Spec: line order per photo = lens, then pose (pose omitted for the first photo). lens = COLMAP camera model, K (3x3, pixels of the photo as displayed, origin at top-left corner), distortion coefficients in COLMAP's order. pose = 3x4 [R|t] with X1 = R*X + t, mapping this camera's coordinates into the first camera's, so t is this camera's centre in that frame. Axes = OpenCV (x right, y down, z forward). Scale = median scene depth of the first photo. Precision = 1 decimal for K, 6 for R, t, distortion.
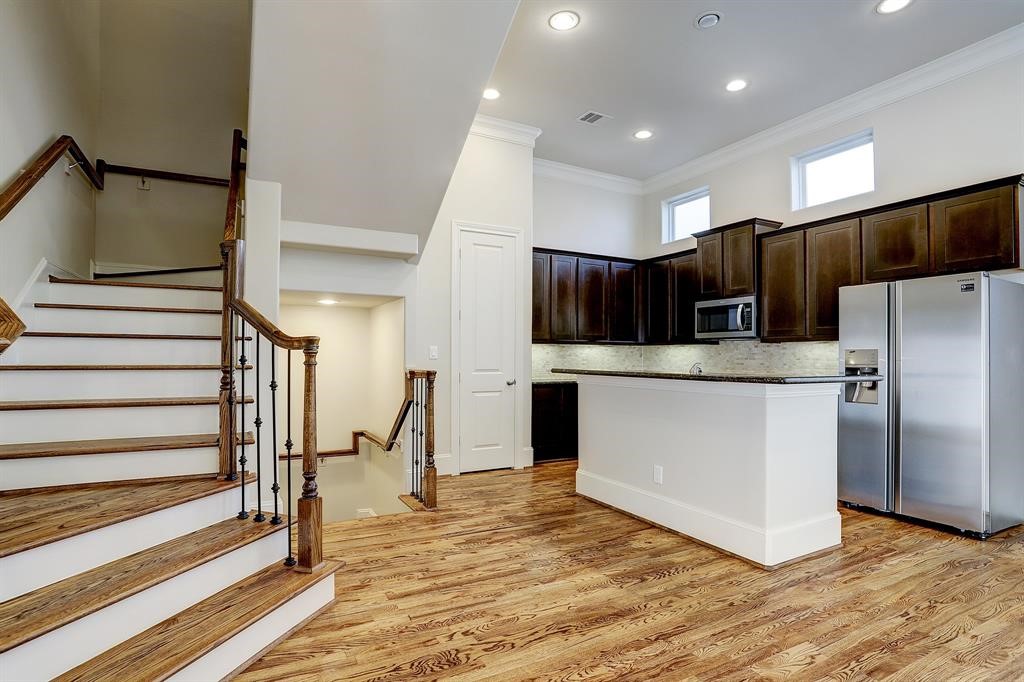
lens RADIAL K [[503.7, 0, 530.4], [0, 503.7, 356.0], [0, 0, 1]] dist [-0.065828, 0.024119]
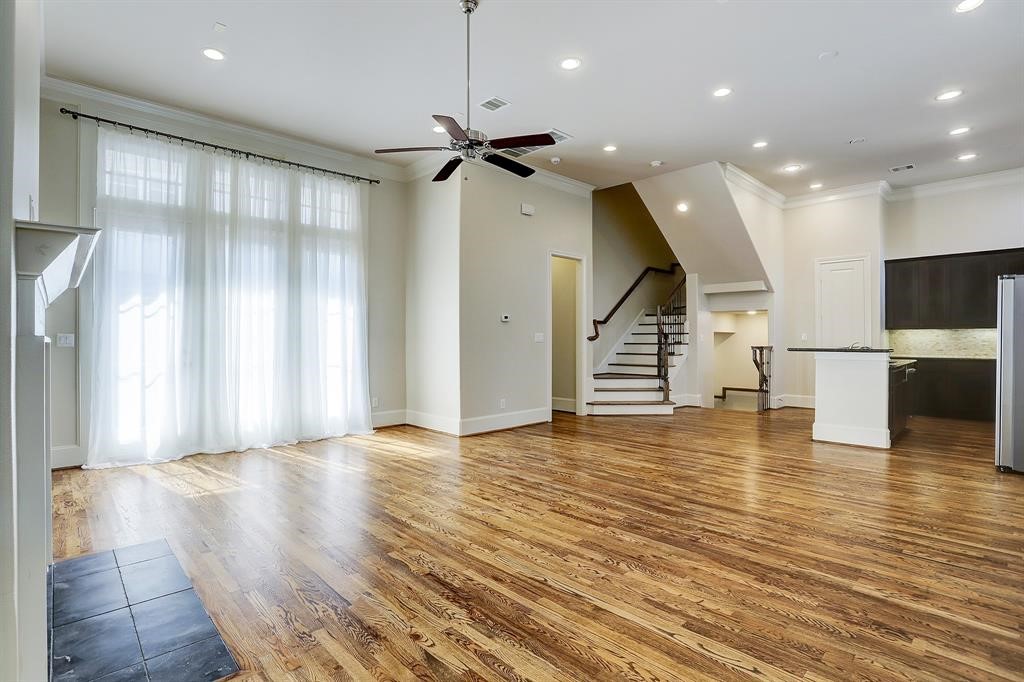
lens RADIAL K [[503.7, 0, 507.0], [0, 503.7, 332.4], [0, 0, 1]] dist [-0.065828, 0.024119]
pose [[0.214467, -0.019580, -0.976535, 1.626939], [0.005290, 0.999808, -0.018884, 0.005919], [0.976717, -0.001116, 0.214530, -0.492153]]
